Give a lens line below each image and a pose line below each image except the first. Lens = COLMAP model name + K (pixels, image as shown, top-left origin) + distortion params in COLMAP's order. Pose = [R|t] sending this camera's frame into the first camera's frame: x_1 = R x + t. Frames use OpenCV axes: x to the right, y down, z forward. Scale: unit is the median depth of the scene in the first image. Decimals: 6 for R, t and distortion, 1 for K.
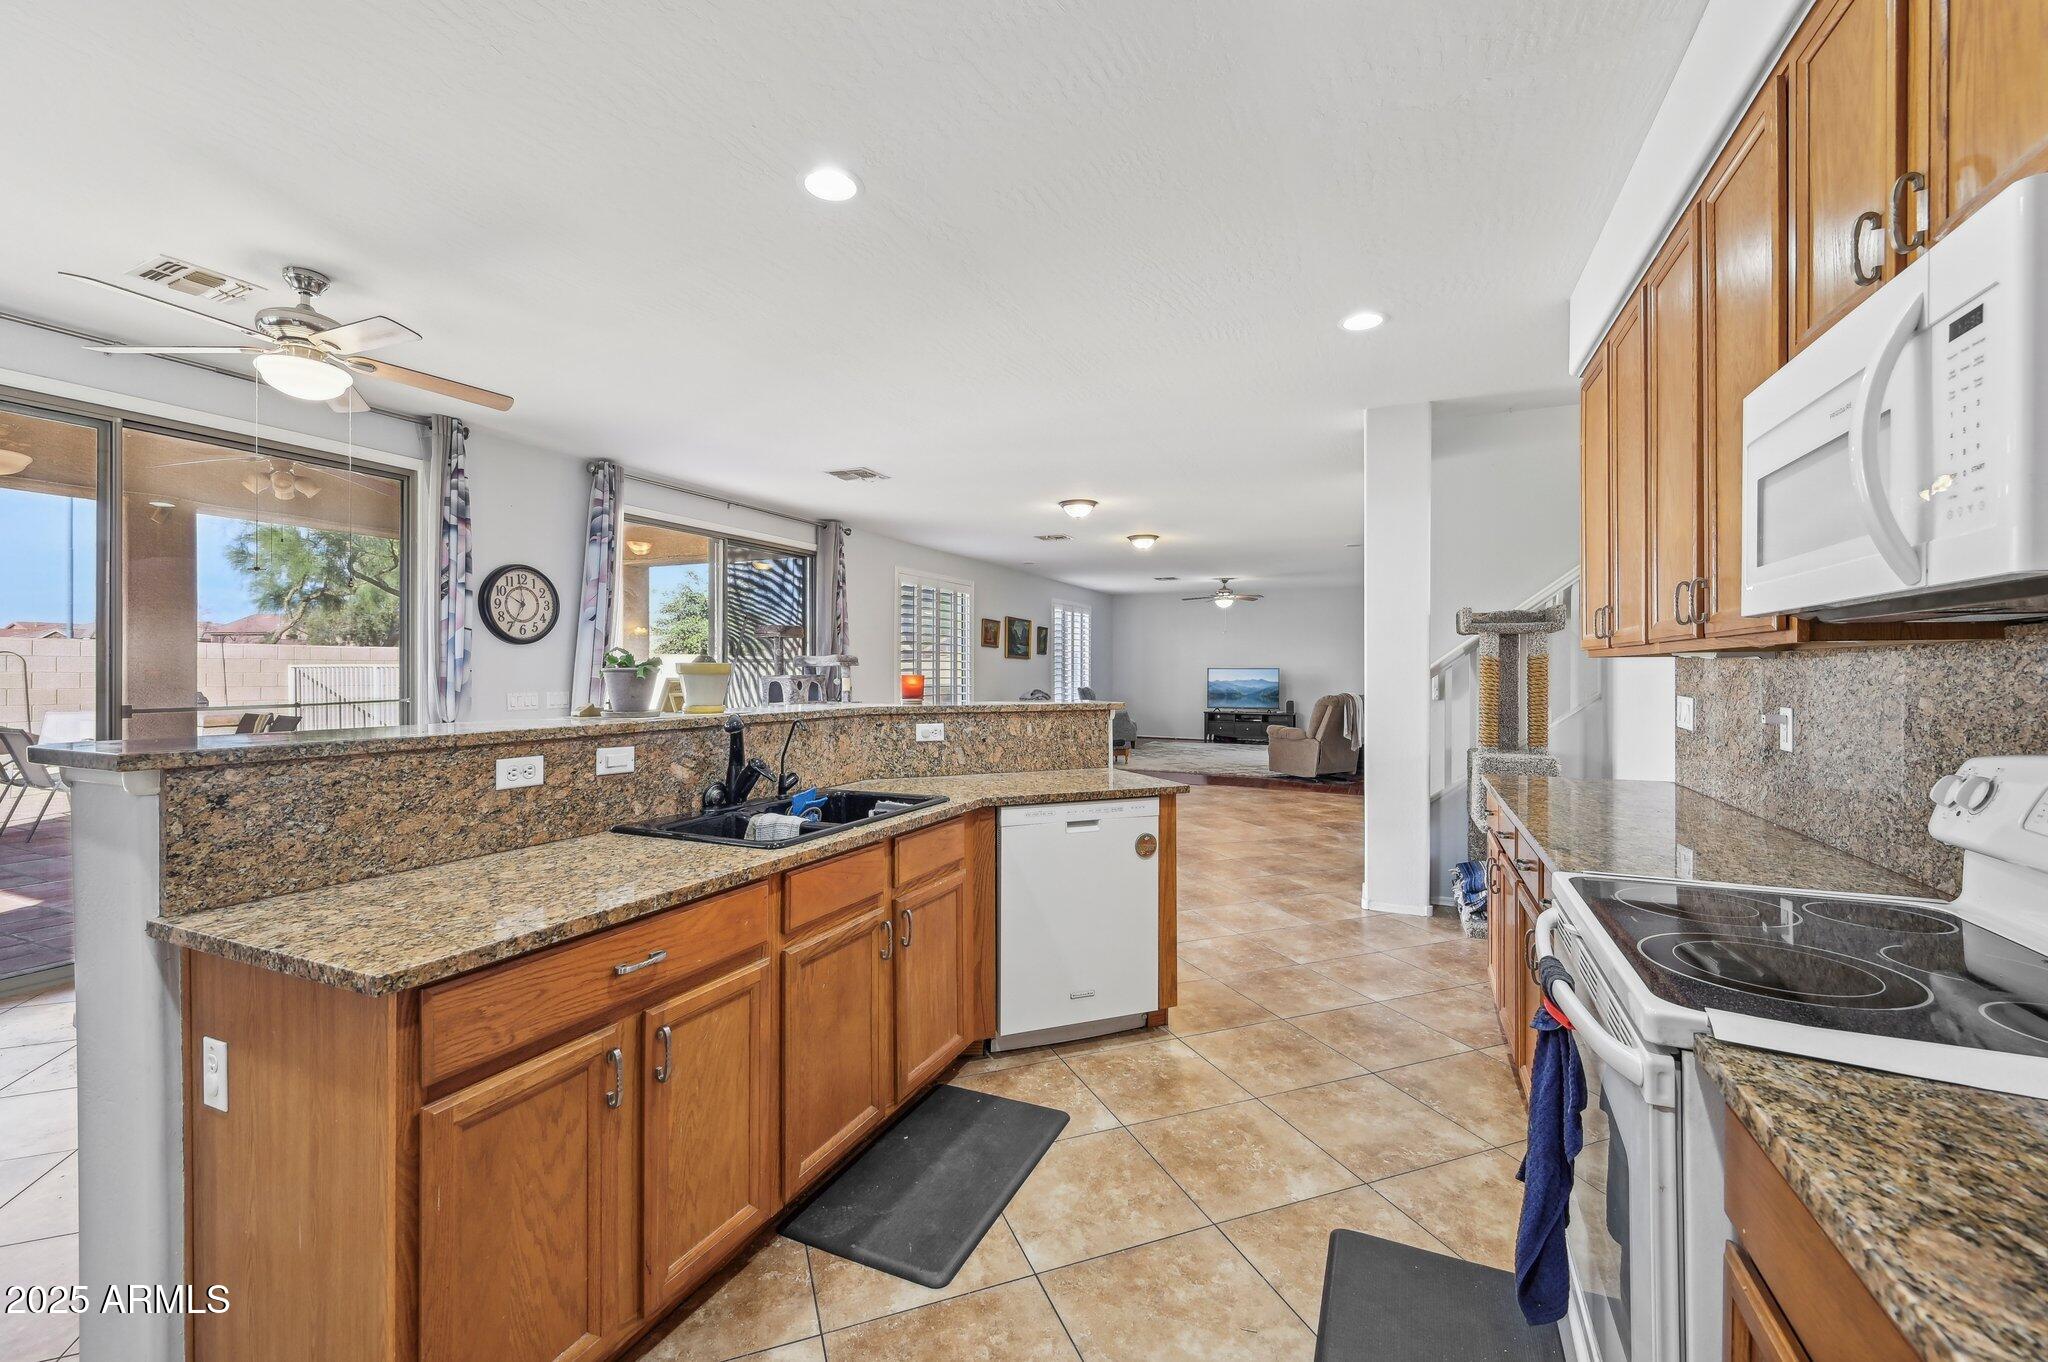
lens RADIAL K [[830.5, 0, 1014.8], [0, 830.5, 669.3], [0, 0, 1]] dist [-0.003927, 0.001114]
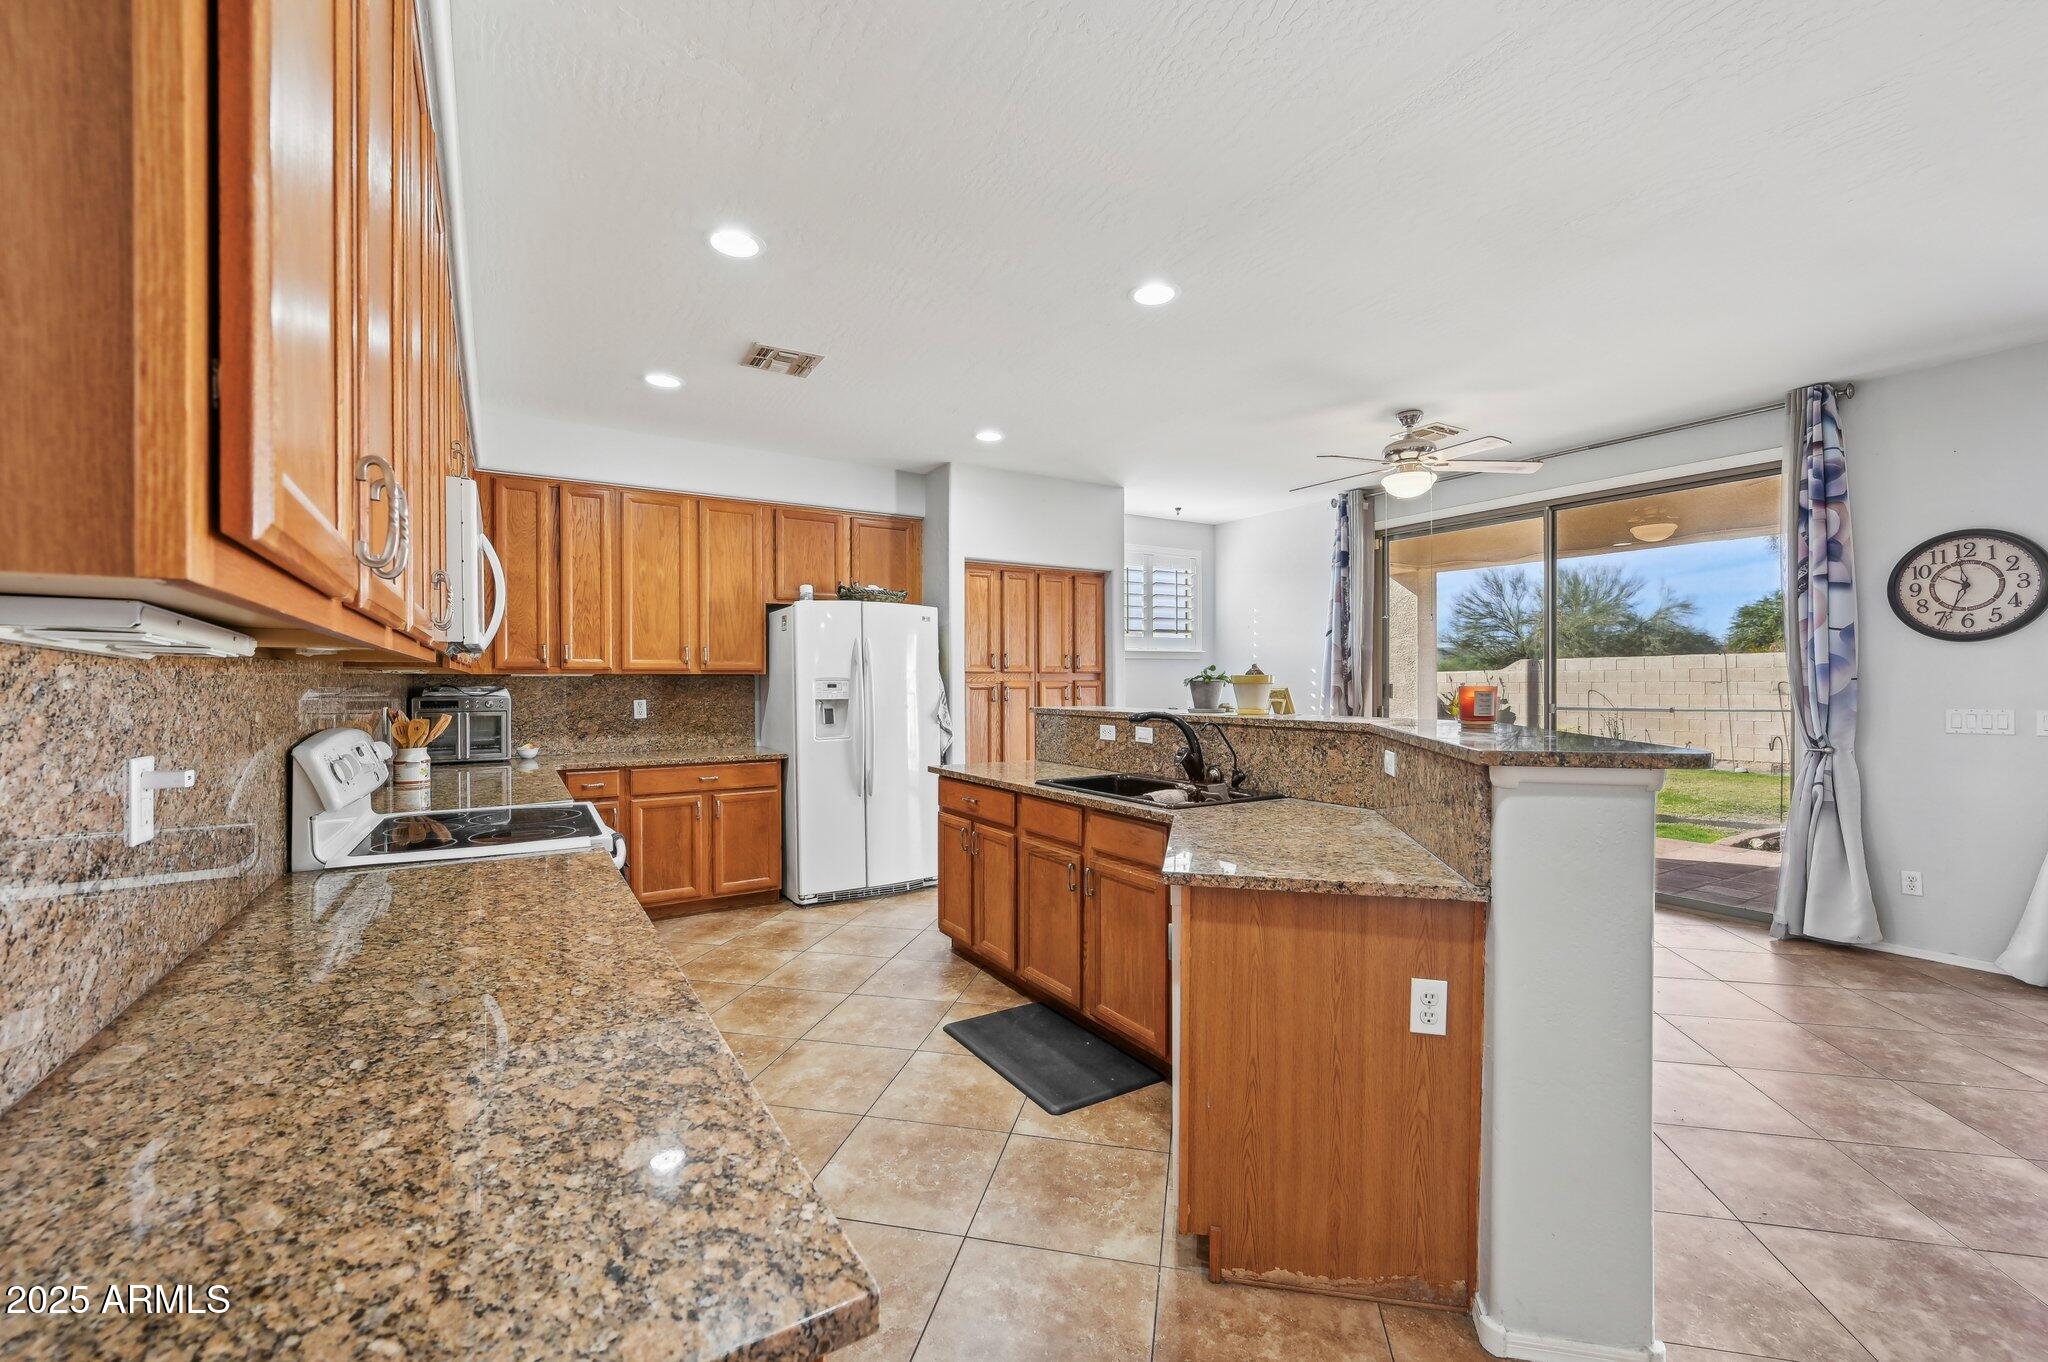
lens RADIAL K [[830.5, 0, 1029.4], [0, 830.5, 685.8], [0, 0, 1]] dist [-0.003927, 0.001114]
pose [[-0.538362, 0.005710, -0.842694, 0.554041], [0.004428, 0.999982, 0.003947, 0.001720], [0.842702, -0.001606, -0.538378, 0.896007]]
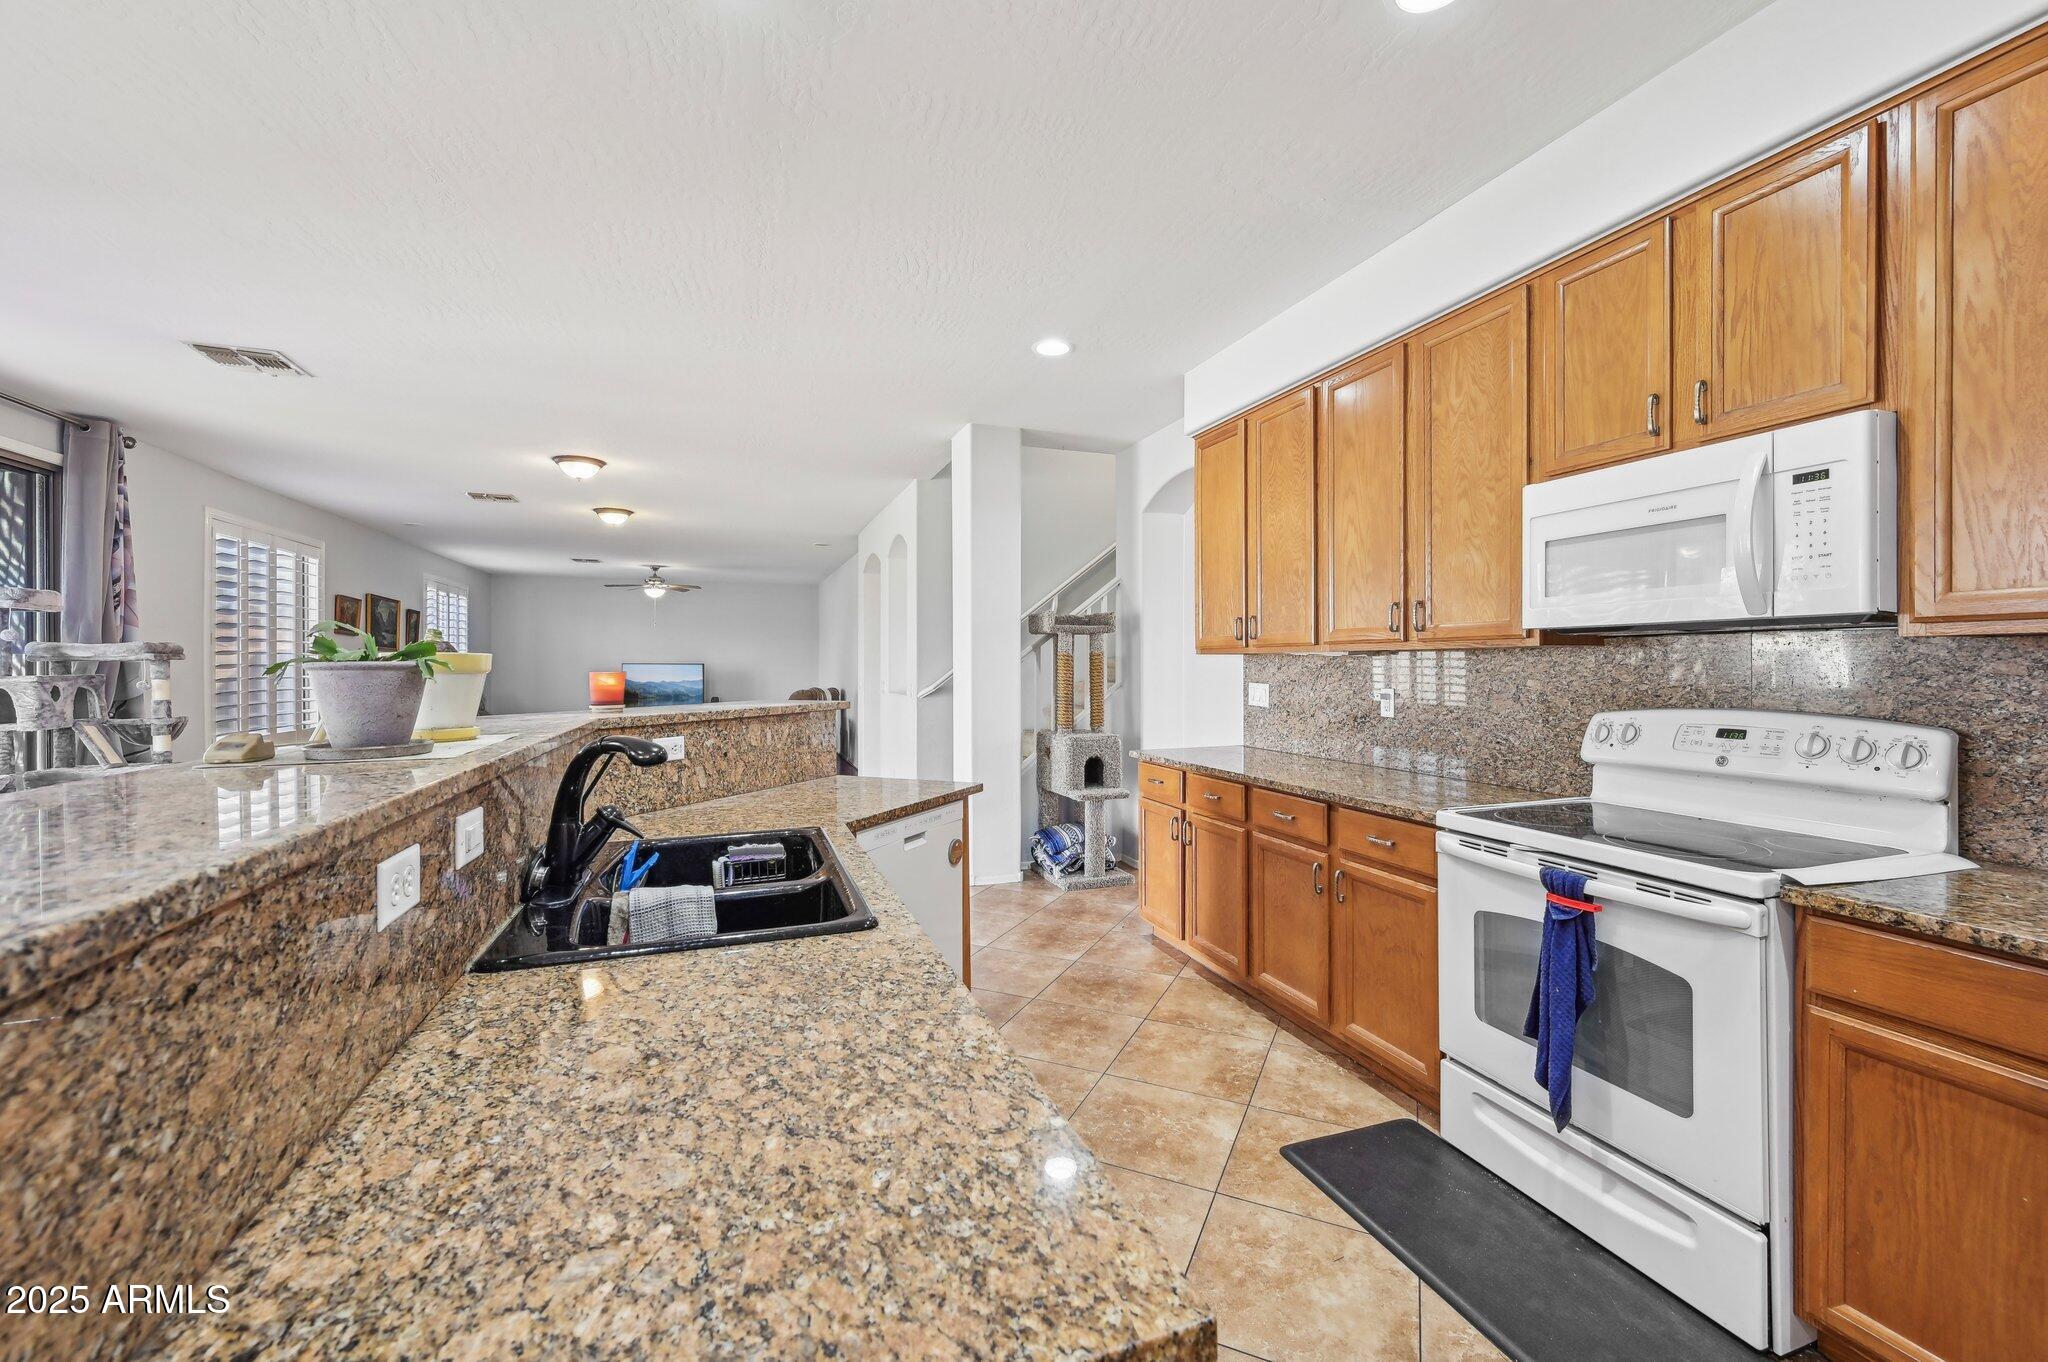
lens RADIAL K [[830.5, 0, 1020.4], [0, 830.5, 665.6], [0, 0, 1]] dist [-0.003927, 0.001114]
pose [[0.715525, -0.002384, 0.698583, -0.311317], [0.001820, 0.999997, 0.001549, 0.000468], [-0.698585, 0.000163, 0.715528, 0.196845]]
